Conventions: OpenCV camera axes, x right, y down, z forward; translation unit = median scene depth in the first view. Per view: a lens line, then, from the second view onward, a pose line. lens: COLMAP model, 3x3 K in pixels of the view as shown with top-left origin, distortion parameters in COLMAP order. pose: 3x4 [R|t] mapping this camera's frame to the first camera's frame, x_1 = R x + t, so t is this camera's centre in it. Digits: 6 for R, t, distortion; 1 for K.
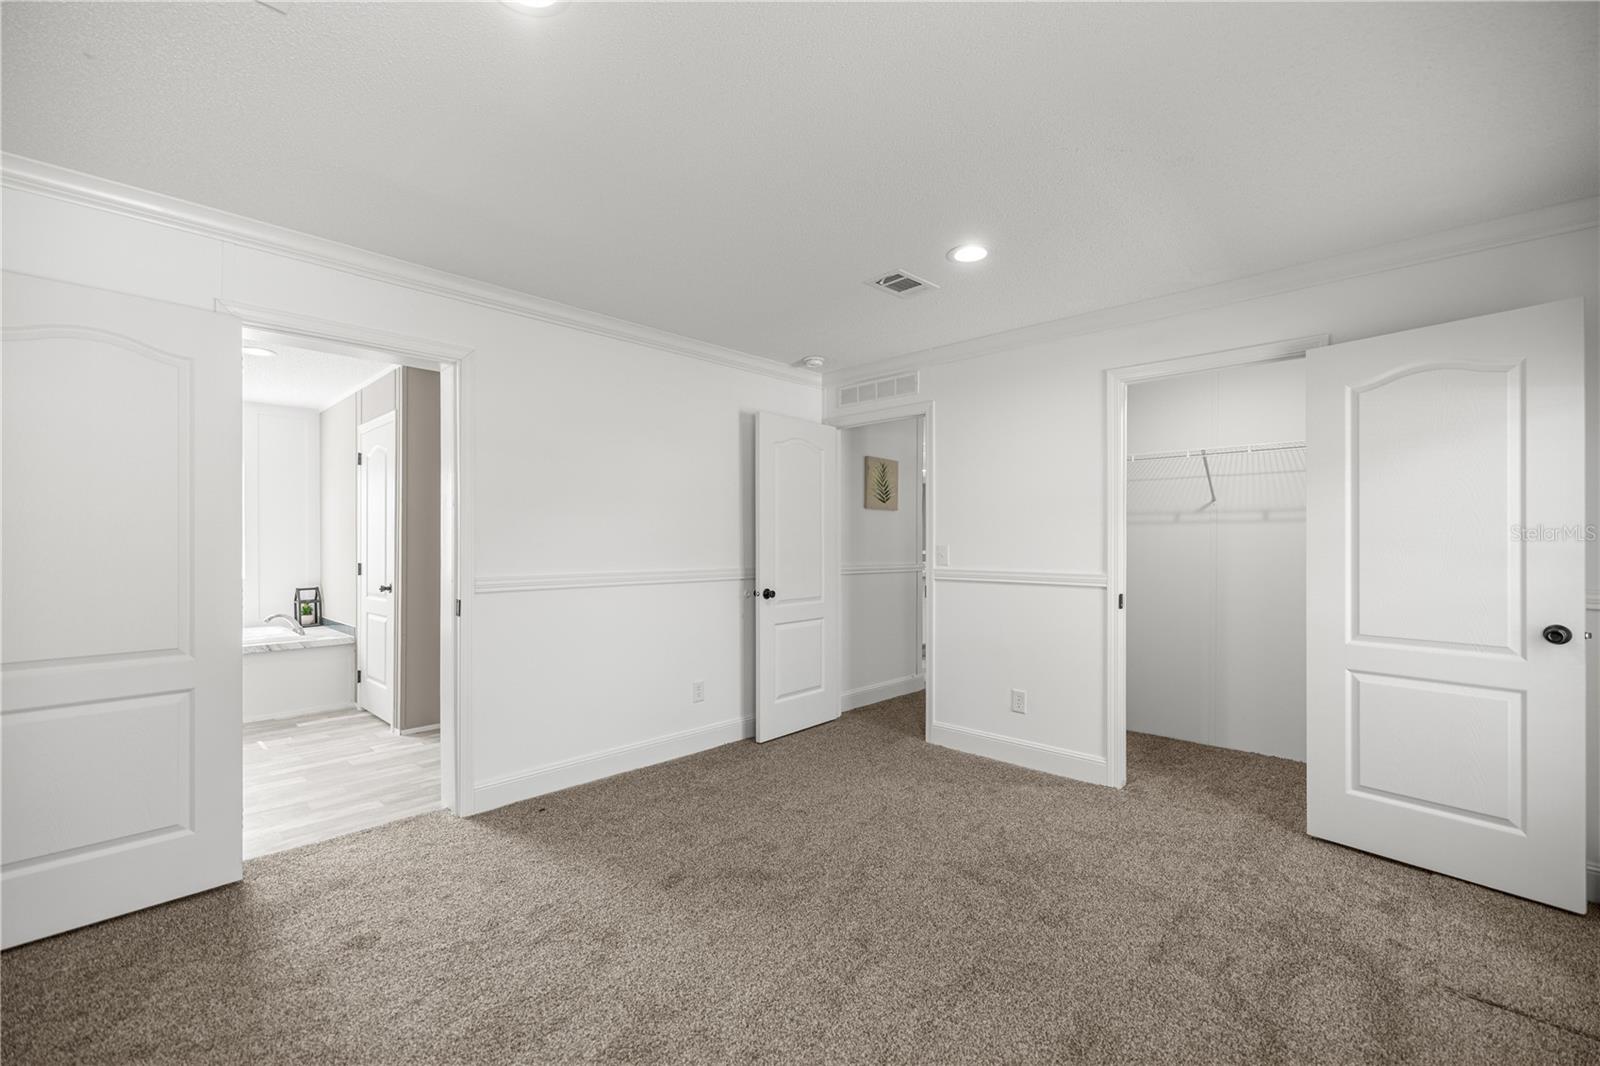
lens RADIAL K [[685.6, 0, 798.6], [0, 685.6, 522.7], [0, 0, 1]] dist [-0.001910, 0.000171]
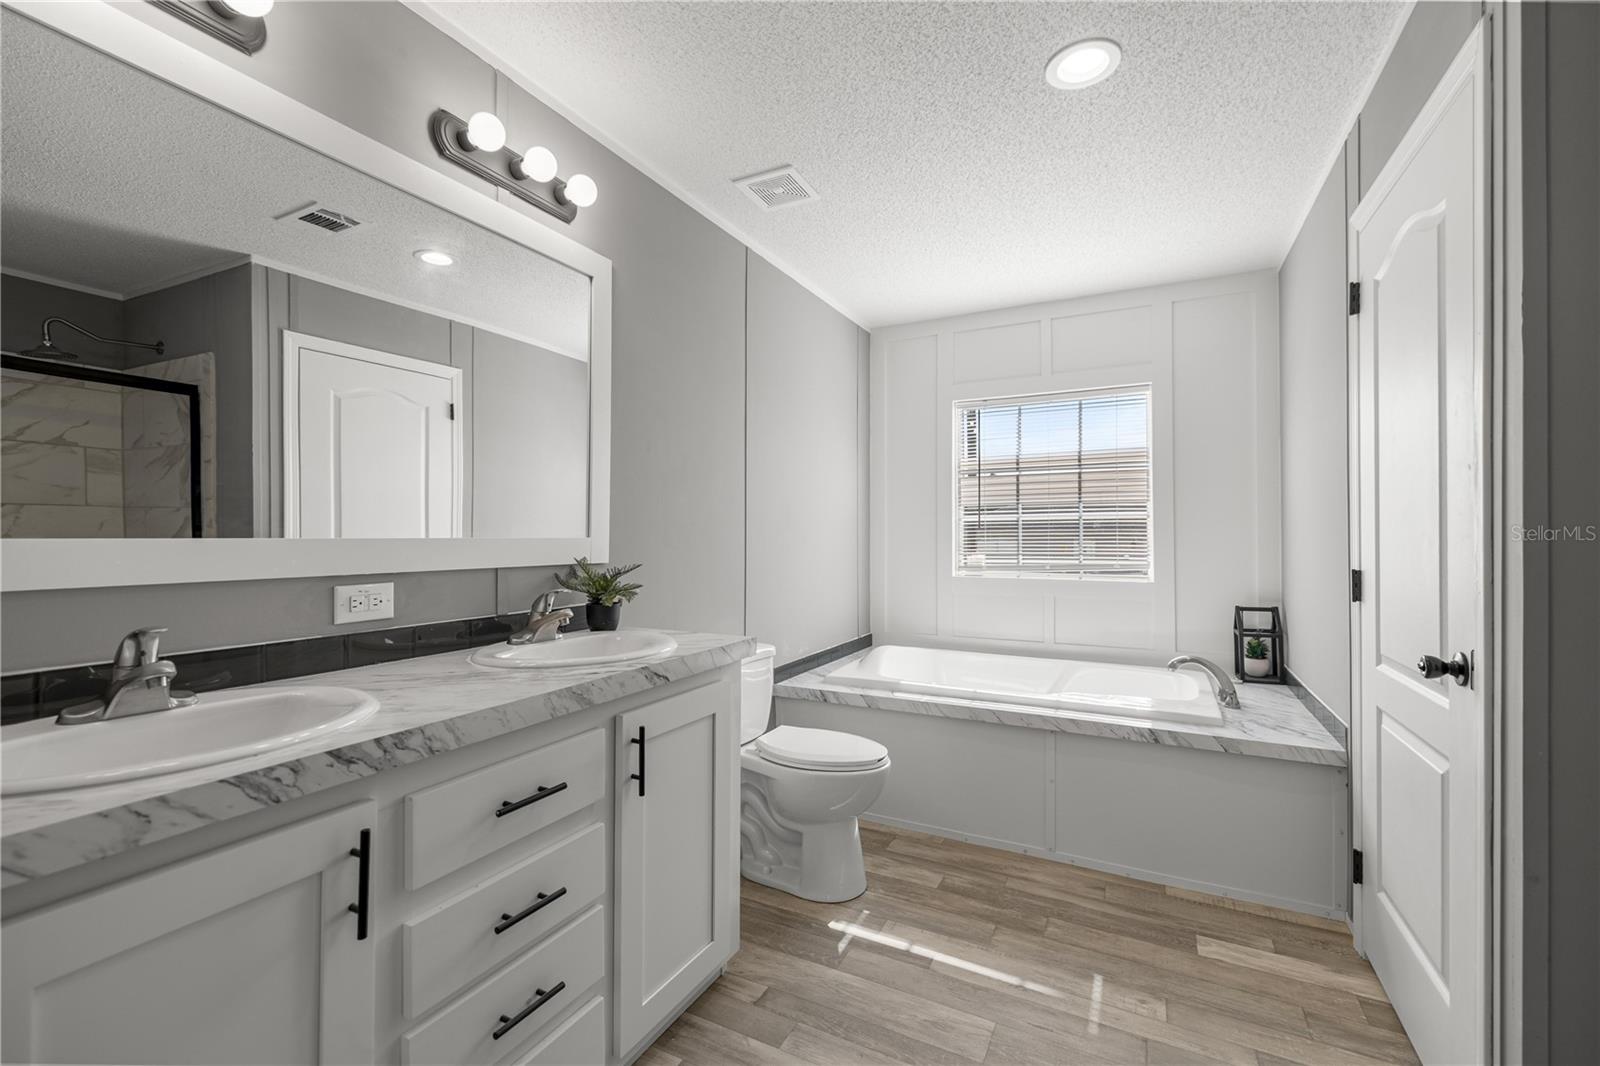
lens RADIAL K [[685.6, 0, 801.7], [0, 685.6, 533.6], [0, 0, 1]] dist [-0.001910, 0.000171]
pose [[0.294759, 0.008408, -0.955535, -0.356360], [0.019886, 0.999691, 0.014931, 0.026889], [0.955365, -0.023403, 0.294501, 0.574830]]
